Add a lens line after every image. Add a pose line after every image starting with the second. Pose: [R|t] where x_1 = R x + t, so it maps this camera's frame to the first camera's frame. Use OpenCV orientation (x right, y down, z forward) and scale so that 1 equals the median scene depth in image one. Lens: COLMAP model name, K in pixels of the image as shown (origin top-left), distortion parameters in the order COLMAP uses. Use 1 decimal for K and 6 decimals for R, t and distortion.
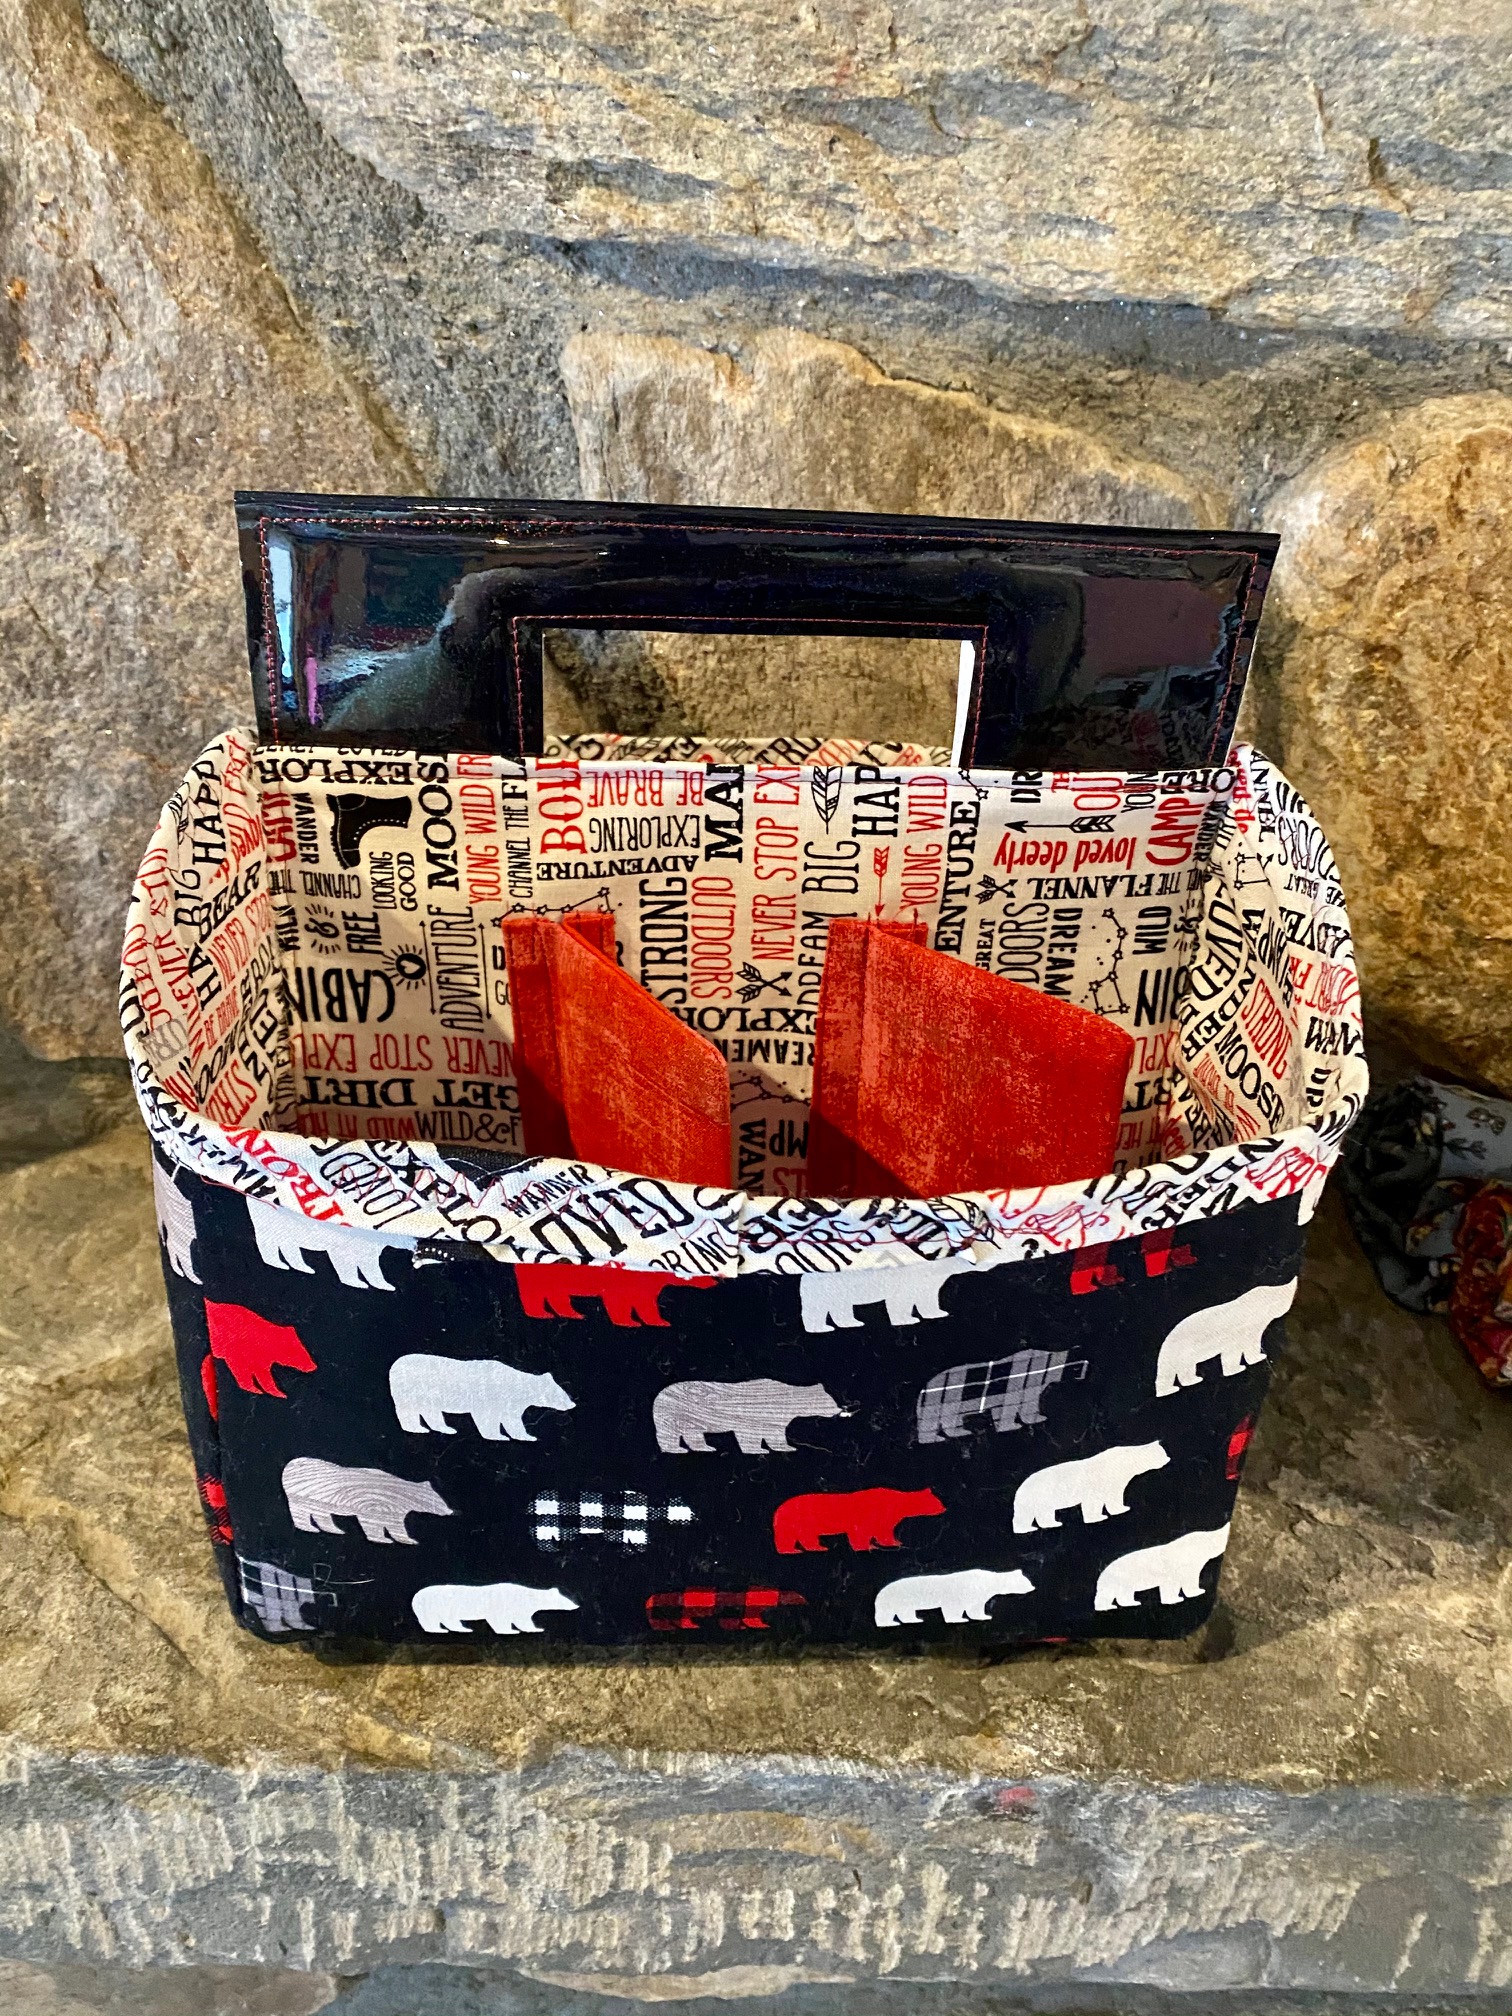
lens RADIAL K [[1532.3, 0, 760.4], [0, 1532.3, 983.4], [0, 0, 1]] dist [-0.029905, 0.010183]
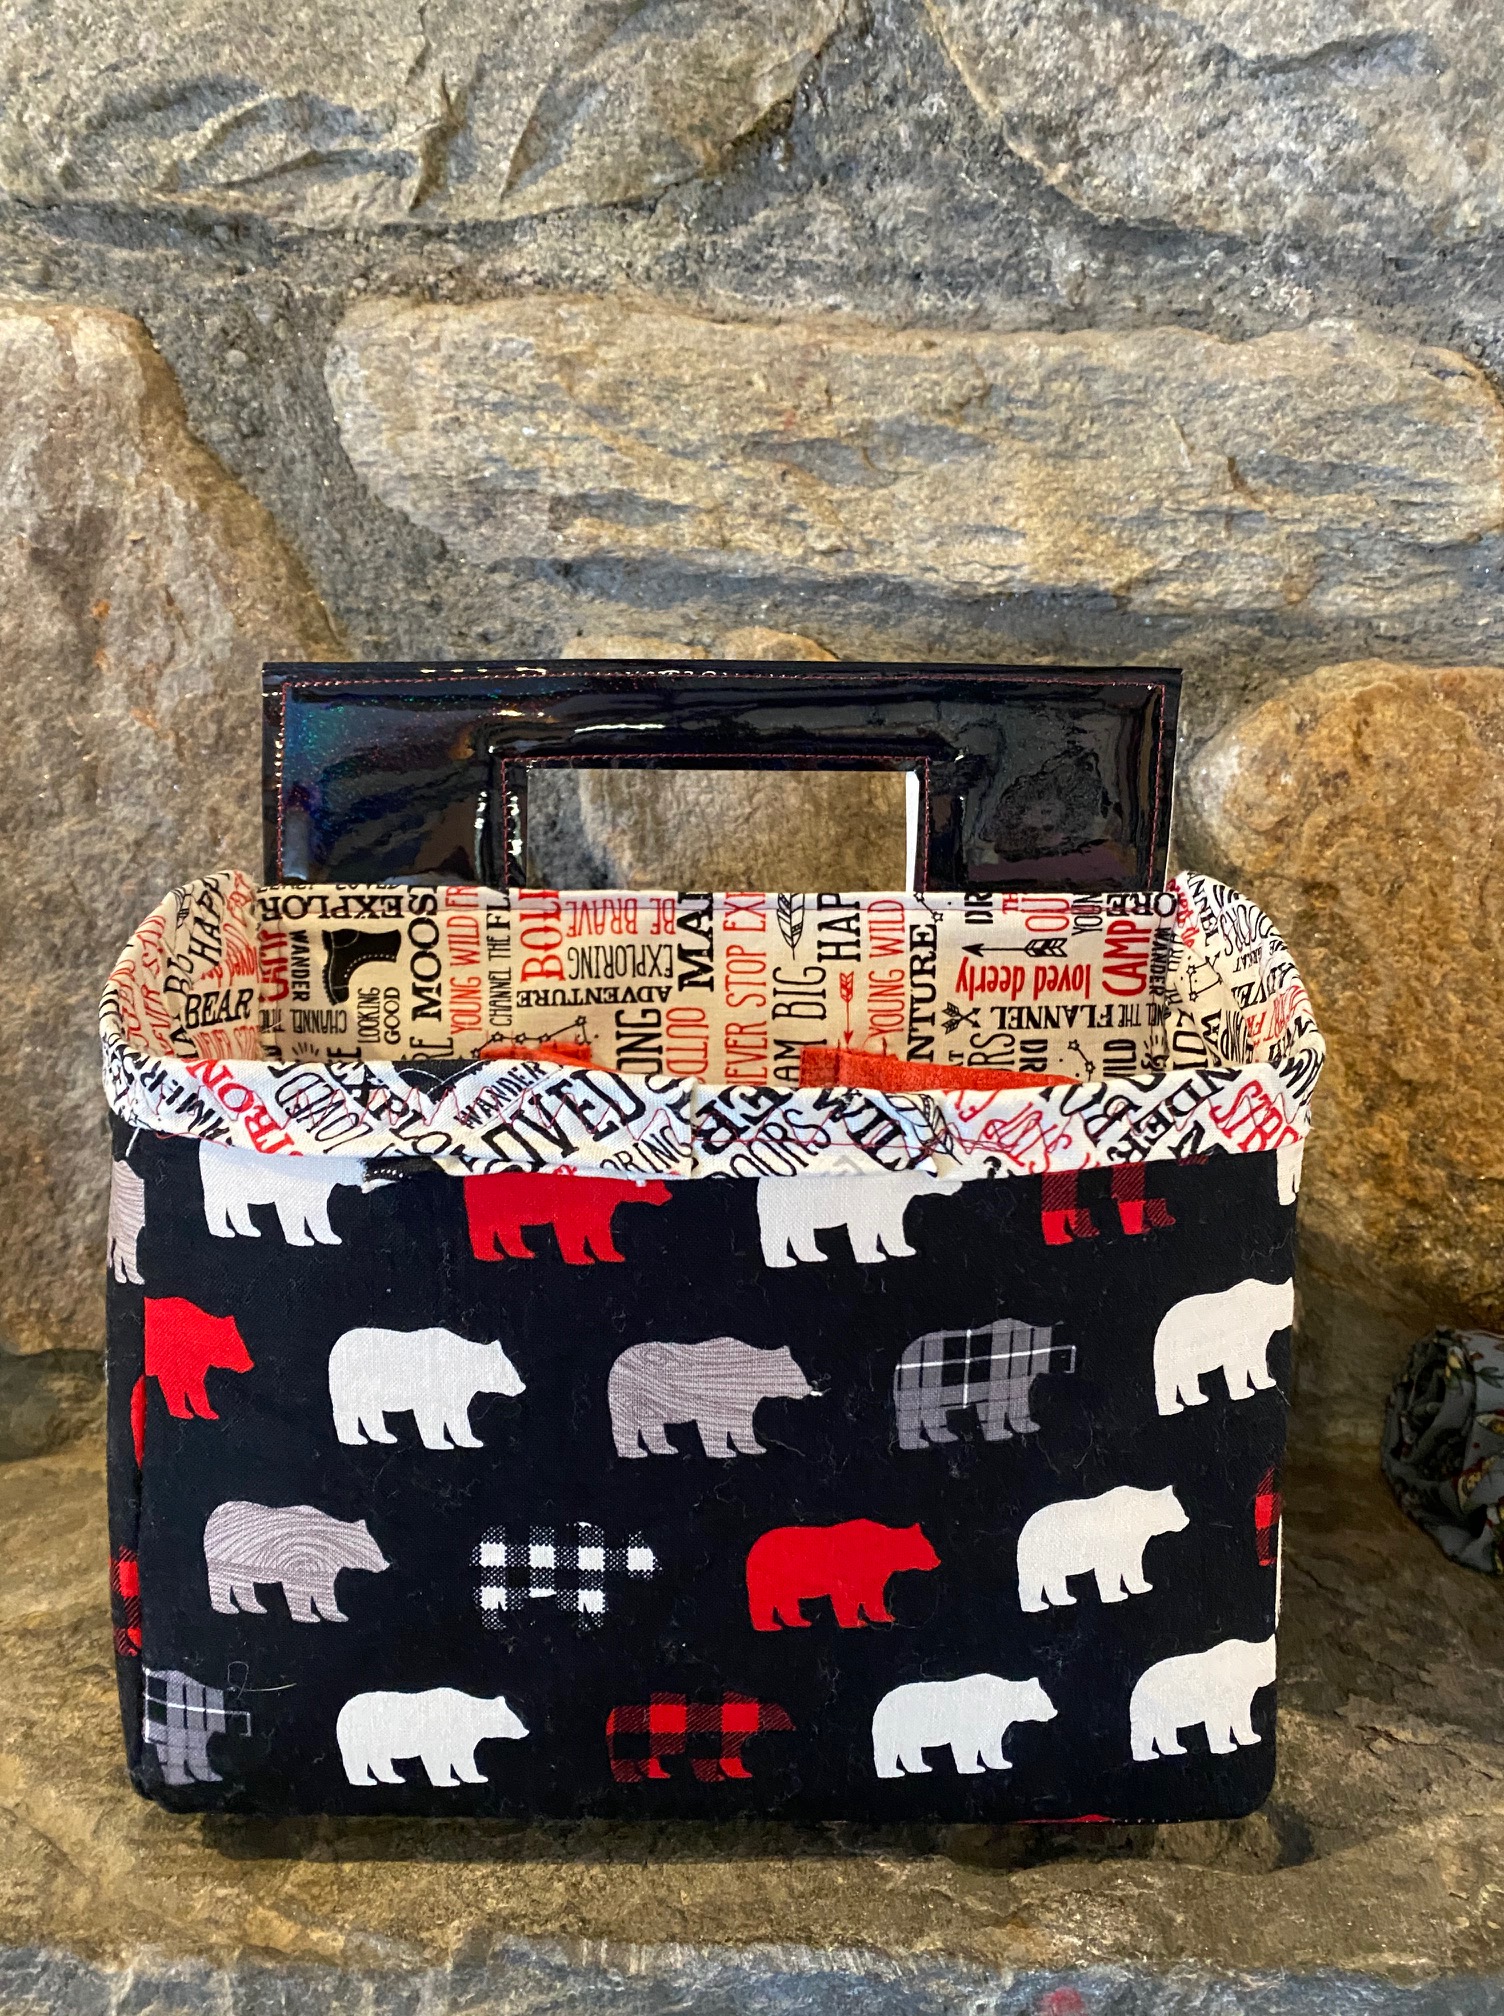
lens RADIAL K [[1532.3, 0, 756.4], [0, 1532.3, 983.4], [0, 0, 1]] dist [-0.029905, 0.010183]
pose [[0.999494, -0.029536, -0.011825, 0.029989], [0.022498, 0.918970, -0.393686, 0.330269], [0.022495, 0.393220, 0.919169, 0.039806]]
